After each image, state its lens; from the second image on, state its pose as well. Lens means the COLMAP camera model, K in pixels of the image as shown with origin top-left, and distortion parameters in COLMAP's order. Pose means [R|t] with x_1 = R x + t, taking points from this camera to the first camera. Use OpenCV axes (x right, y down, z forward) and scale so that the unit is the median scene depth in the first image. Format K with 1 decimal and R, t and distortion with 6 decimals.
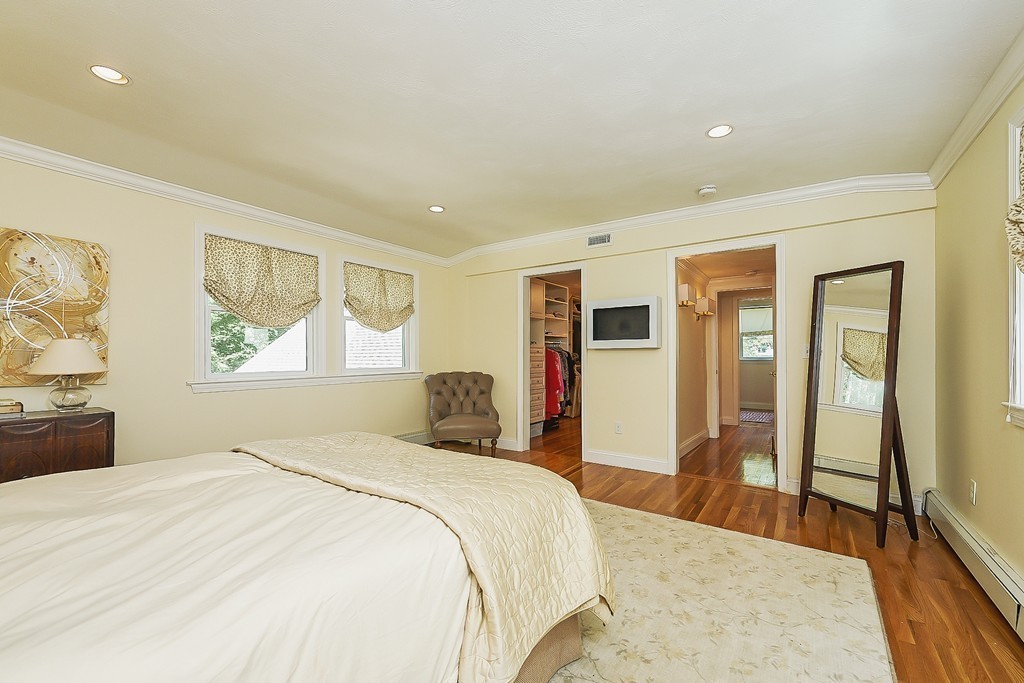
lens RADIAL K [[424.4, 0, 513.4], [0, 424.4, 355.6], [0, 0, 1]] dist [-0.010015, 0.000007]
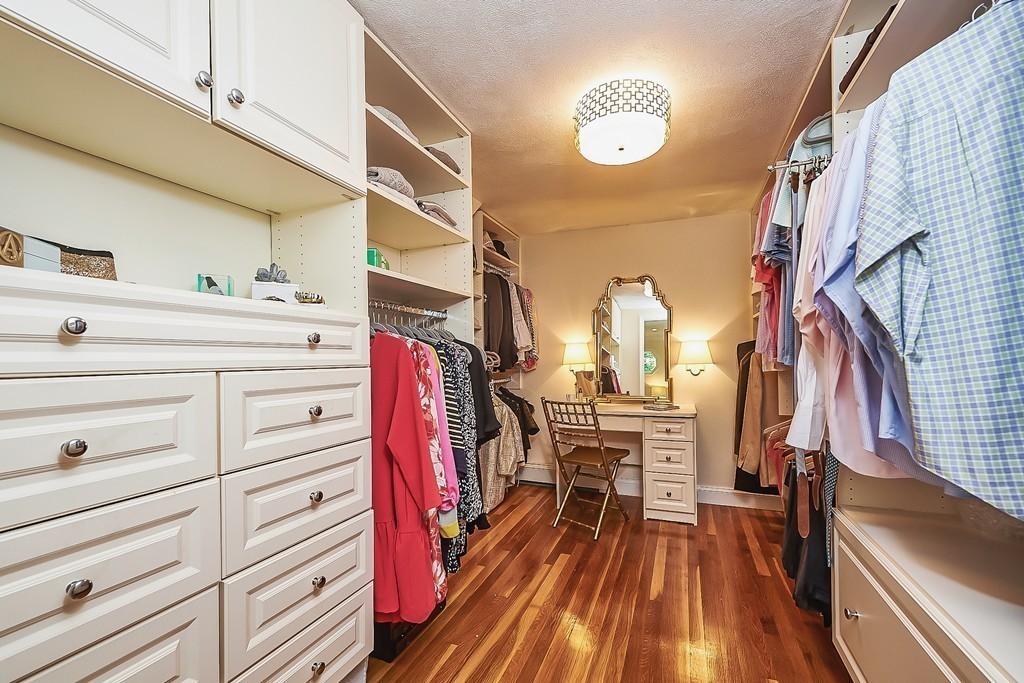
lens RADIAL K [[424.4, 0, 513.4], [0, 424.4, 355.6], [0, 0, 1]] dist [-0.010015, 0.000007]
pose [[0.975714, -0.007206, 0.218931, 0.230960], [0.007438, 0.999972, -0.000236, -0.003720], [-0.218923, 0.001859, 0.975740, 1.772334]]
